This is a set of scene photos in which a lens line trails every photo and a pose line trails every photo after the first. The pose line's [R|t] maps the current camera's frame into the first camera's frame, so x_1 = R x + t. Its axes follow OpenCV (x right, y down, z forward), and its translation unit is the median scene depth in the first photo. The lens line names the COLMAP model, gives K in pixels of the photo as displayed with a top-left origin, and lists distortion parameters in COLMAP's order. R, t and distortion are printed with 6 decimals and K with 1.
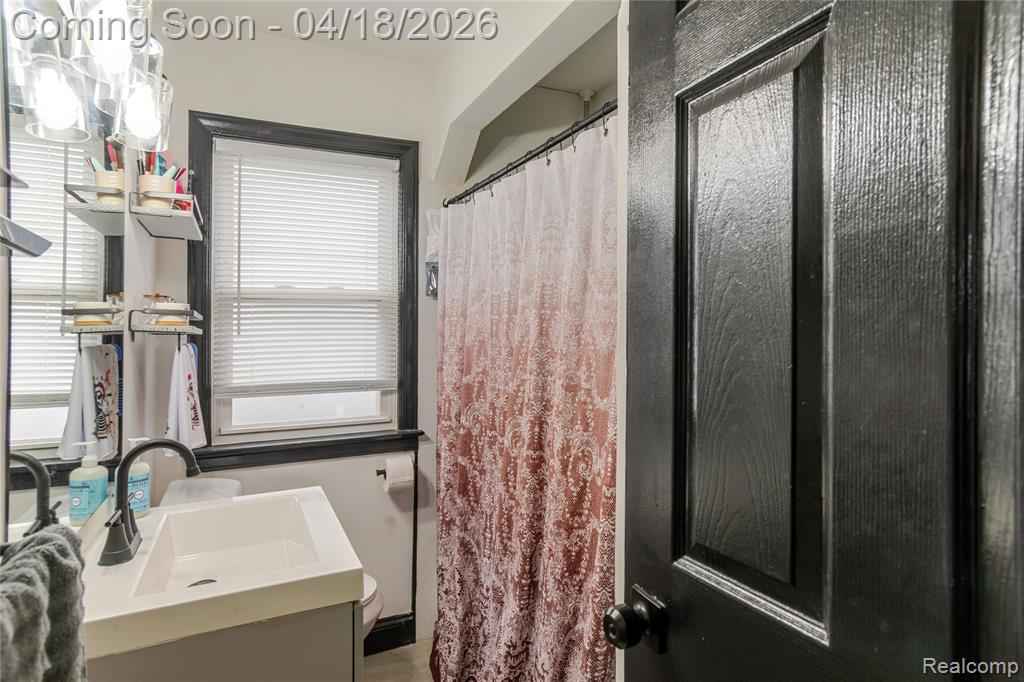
lens RADIAL K [[577.3, 0, 513.0], [0, 577.3, 291.2], [0, 0, 1]] dist [0.003331, 0.001577]
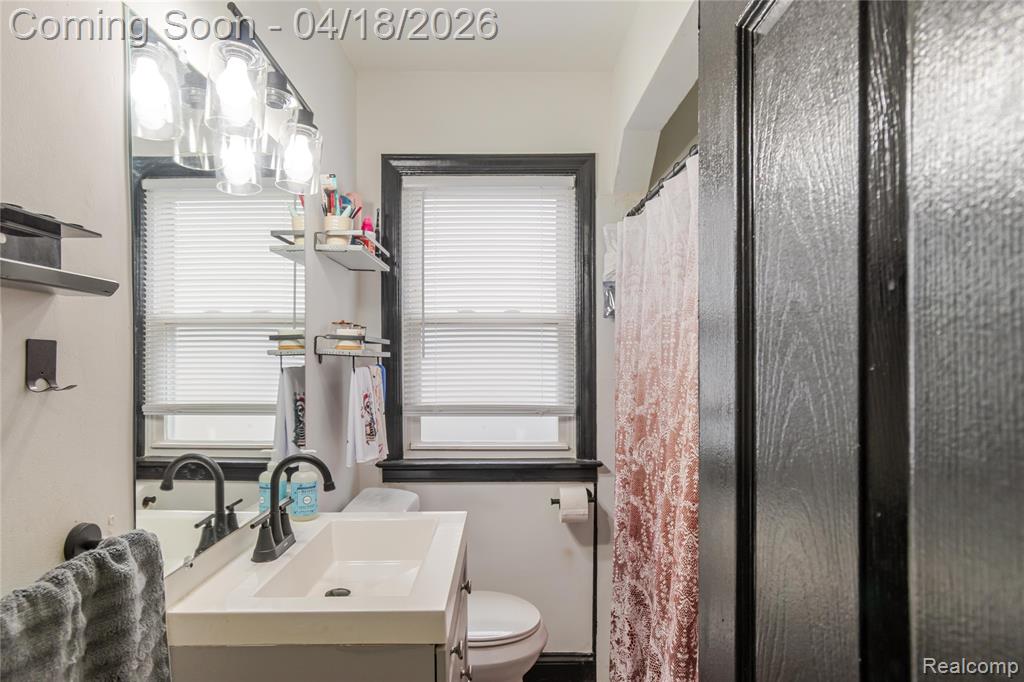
lens RADIAL K [[575.3, 0, 512.4], [0, 575.3, 316.2], [0, 0, 1]] dist [0.003504, 0.004273]
pose [[0.898443, -0.017431, -0.438744, 0.140683], [0.021760, 0.999752, 0.004840, -0.002404], [0.438551, -0.013895, 0.898599, 0.112986]]
